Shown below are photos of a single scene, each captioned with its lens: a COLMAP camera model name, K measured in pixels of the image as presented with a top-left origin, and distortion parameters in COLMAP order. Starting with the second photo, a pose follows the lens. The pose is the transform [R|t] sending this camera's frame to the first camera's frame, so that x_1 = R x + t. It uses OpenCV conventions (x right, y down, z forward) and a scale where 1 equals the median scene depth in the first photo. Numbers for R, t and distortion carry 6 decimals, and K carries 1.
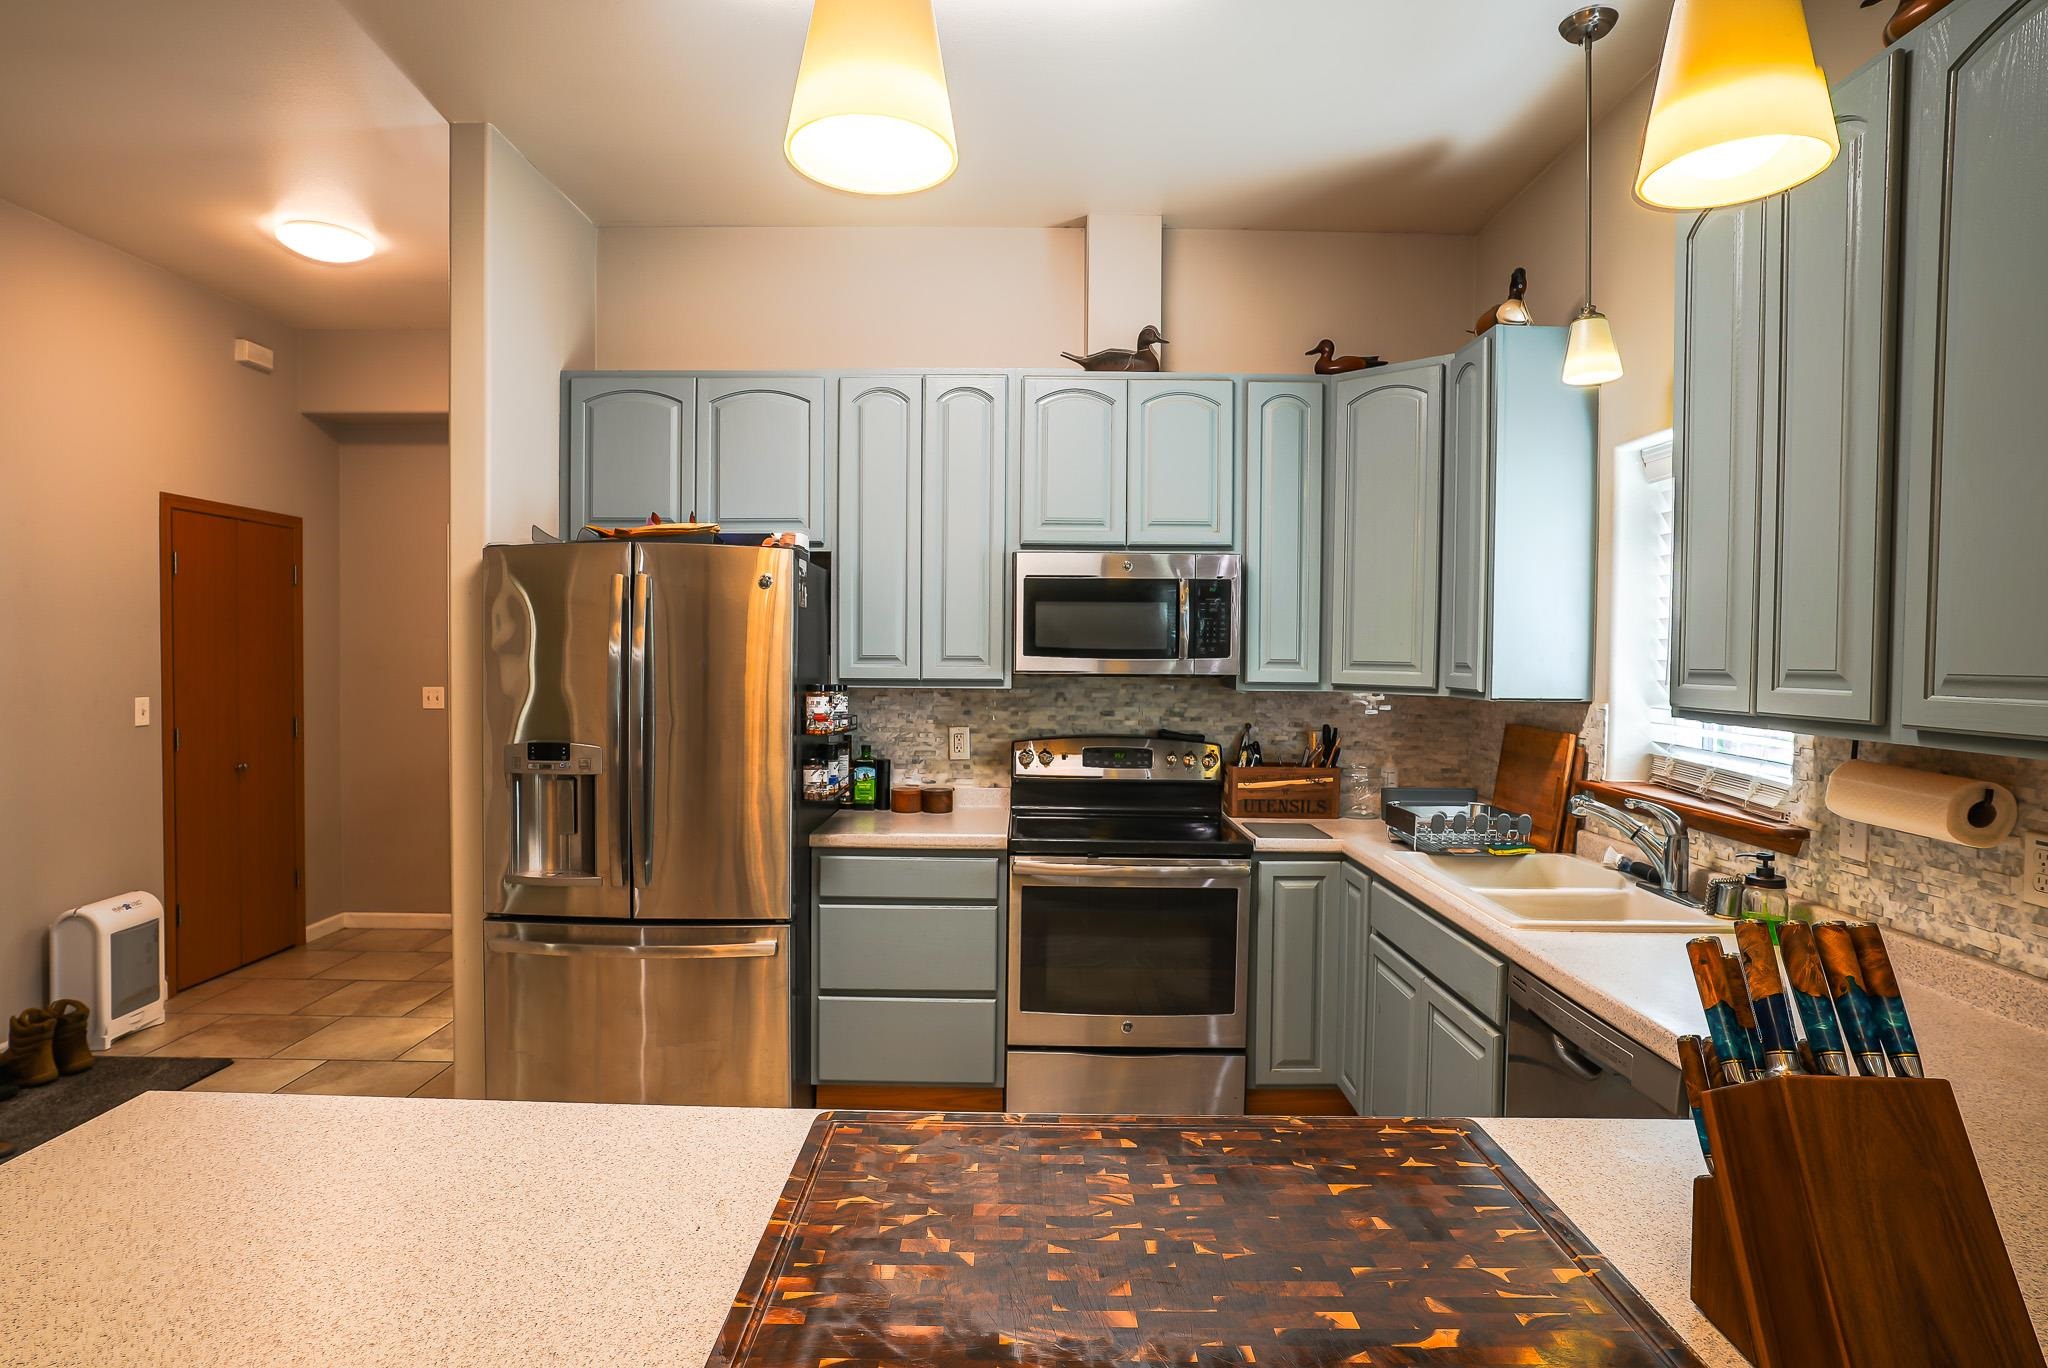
lens RADIAL K [[1078.1, 0, 1041.0], [0, 1078.1, 684.0], [0, 0, 1]] dist [-0.047573, 0.016971]
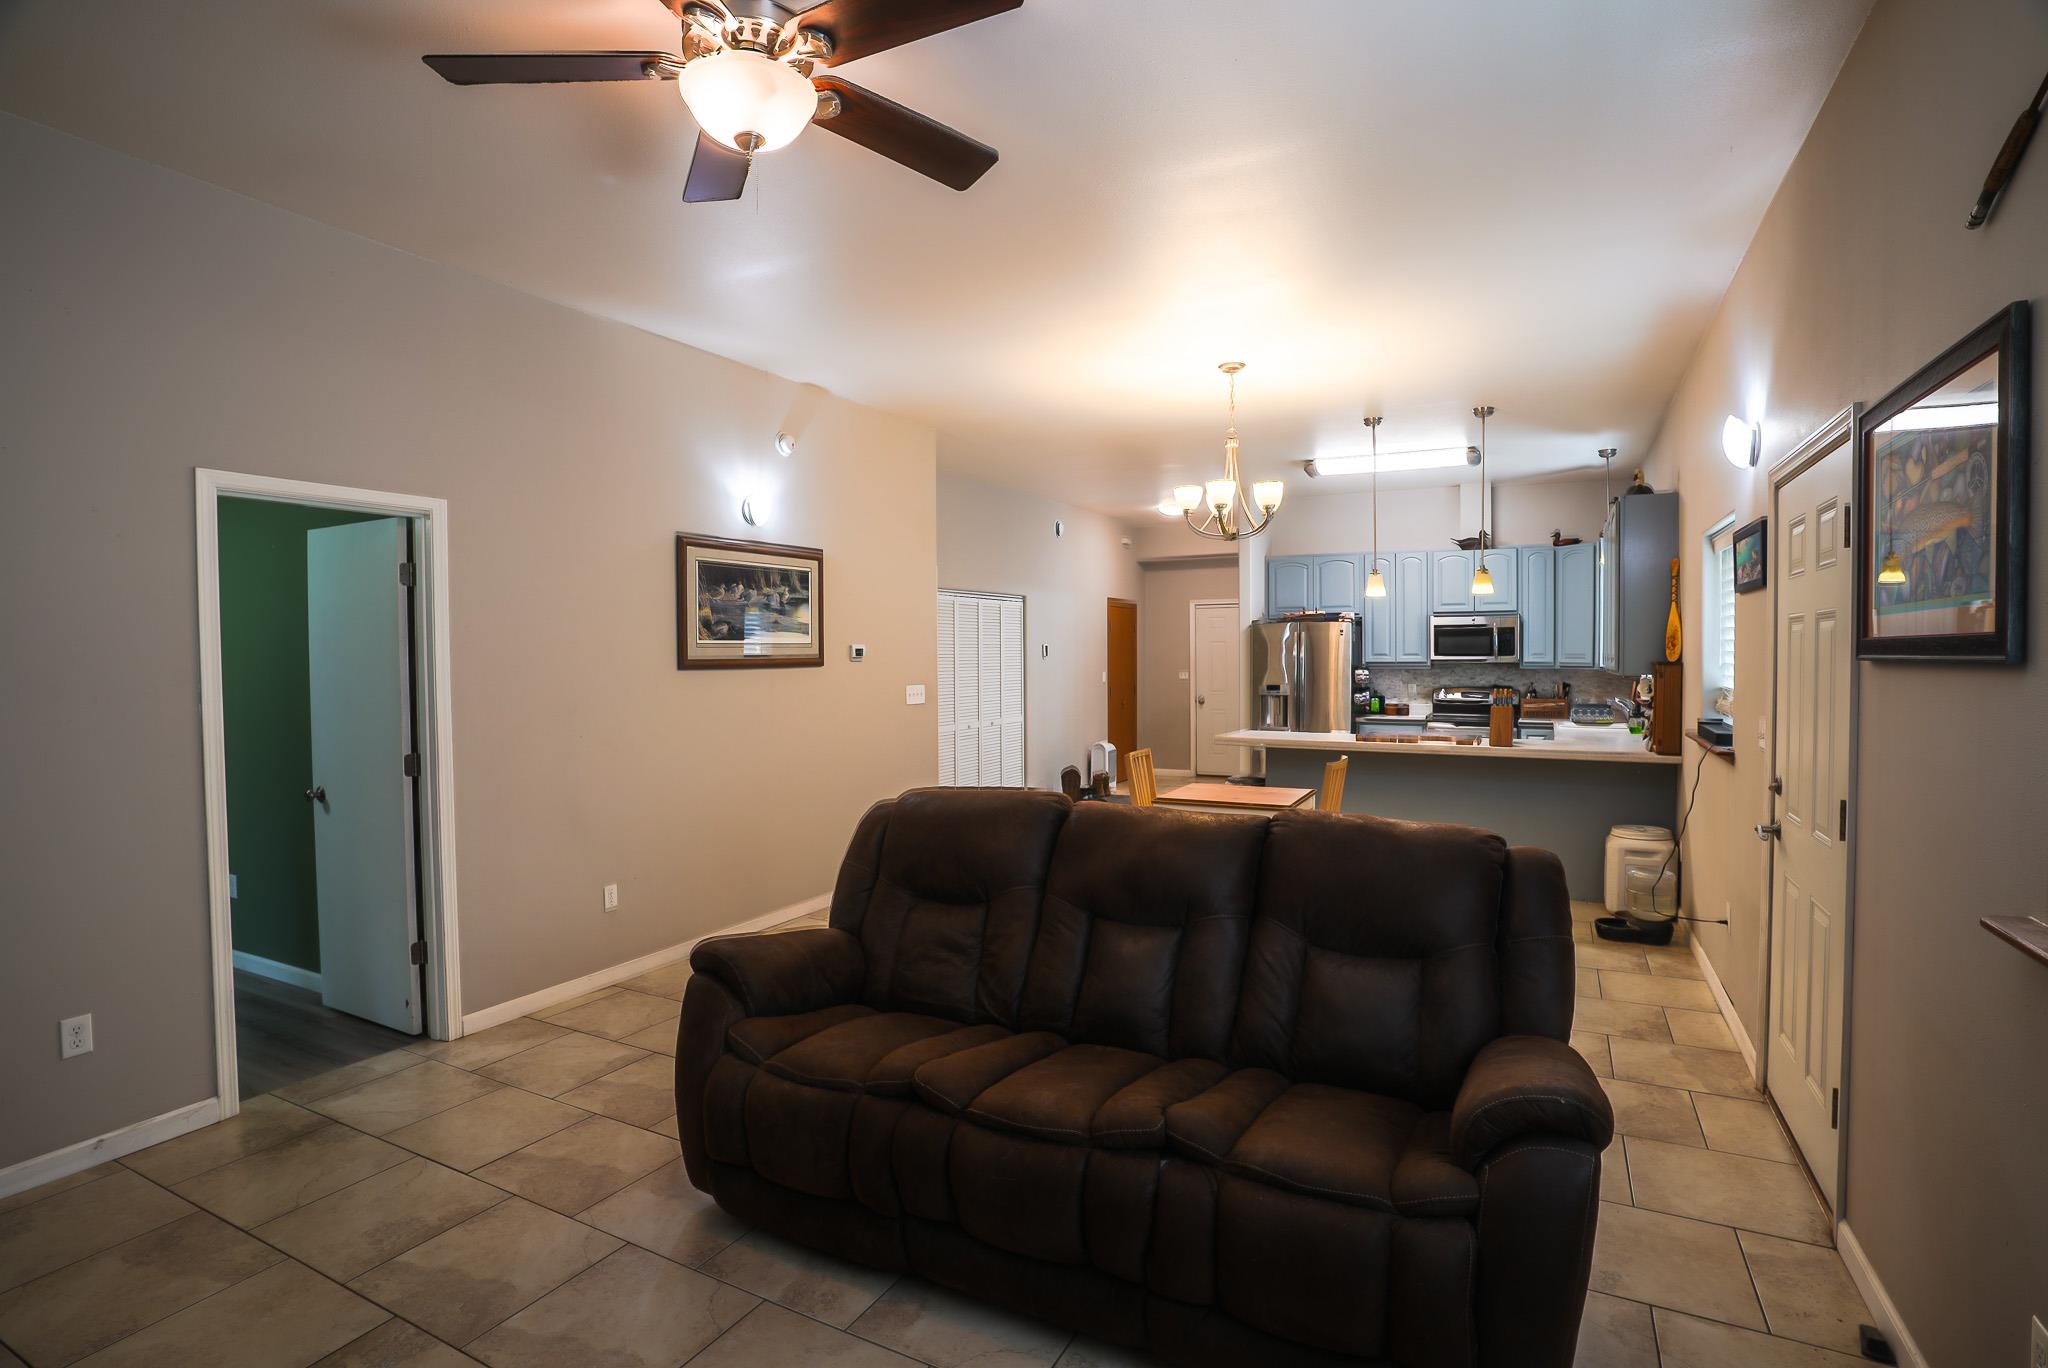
lens RADIAL K [[1007.8, 0, 1038.4], [0, 1007.8, 684.2], [0, 0, 1]] dist [-0.067547, 0.029290]
pose [[0.886247, 0.002866, -0.463204, 0.260802], [-0.002104, 0.999995, 0.002161, 0.042862], [0.463208, -0.000940, 0.886249, -1.679731]]
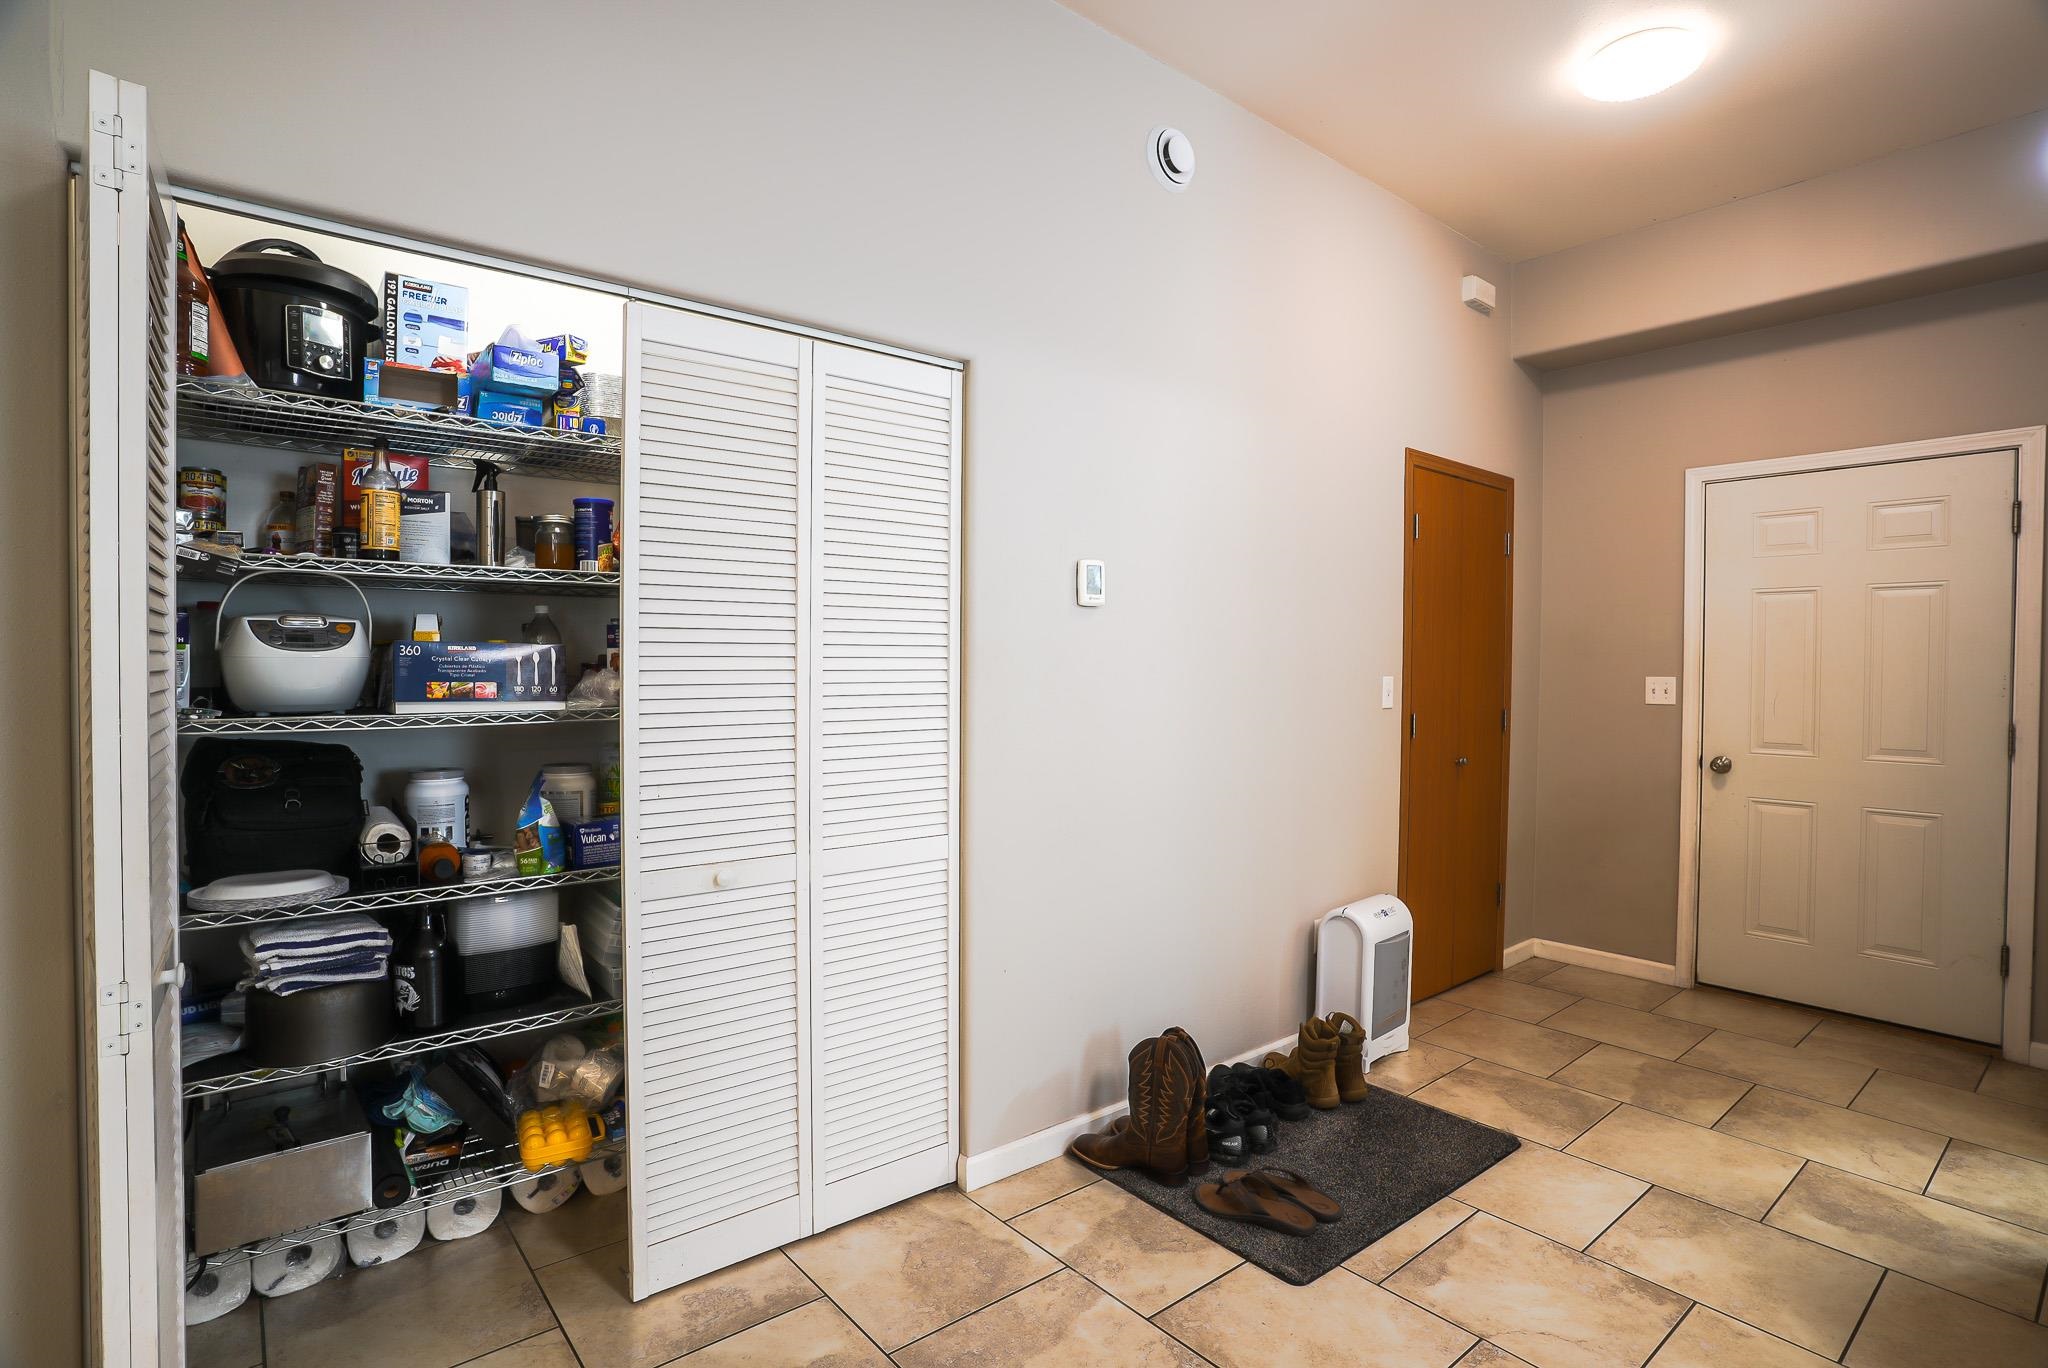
lens RADIAL K [[1007.8, 0, 1039.9], [0, 1007.8, 691.0], [0, 0, 1]] dist [-0.067547, 0.029290]
pose [[0.639669, 0.020905, -0.768366, -0.455117], [-0.025047, 0.999666, 0.006347, 0.030617], [0.768242, 0.015185, 0.639979, 0.262142]]
